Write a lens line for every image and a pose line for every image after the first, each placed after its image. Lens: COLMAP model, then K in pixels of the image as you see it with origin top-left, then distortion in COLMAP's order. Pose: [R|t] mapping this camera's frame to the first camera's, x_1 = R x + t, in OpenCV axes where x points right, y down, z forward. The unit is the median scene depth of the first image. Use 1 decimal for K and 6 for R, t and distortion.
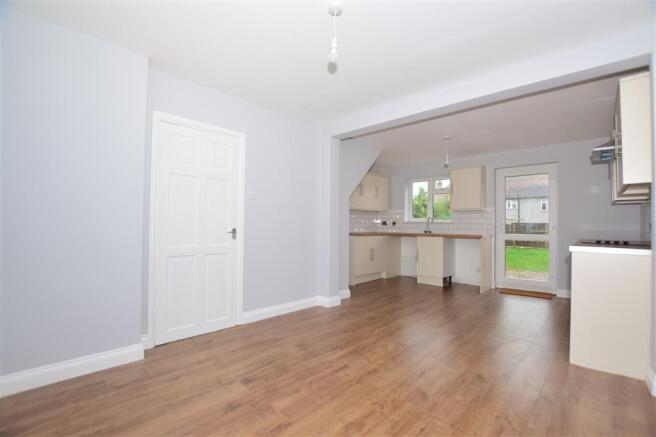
lens RADIAL K [[289.8, 0, 330.2], [0, 289.8, 219.7], [0, 0, 1]] dist [-0.023123, 0.000886]
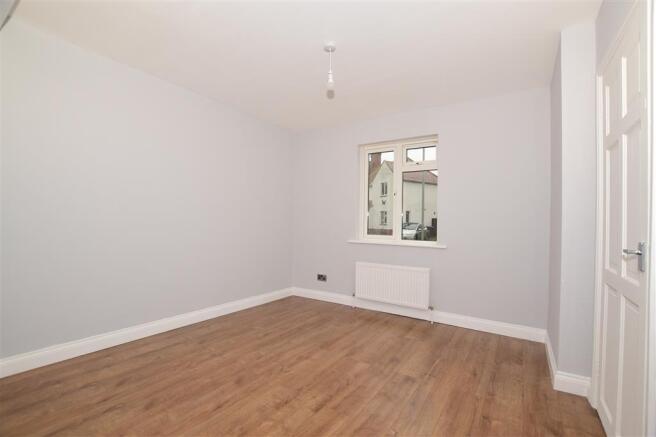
lens RADIAL K [[289.8, 0, 330.2], [0, 289.8, 219.7], [0, 0, 1]] dist [-0.023123, 0.000886]
pose [[-0.983874, -0.035841, -0.175237, 0.187919], [-0.031488, 0.999124, -0.027558, 0.032133], [0.176071, -0.021596, -0.984141, 1.971142]]
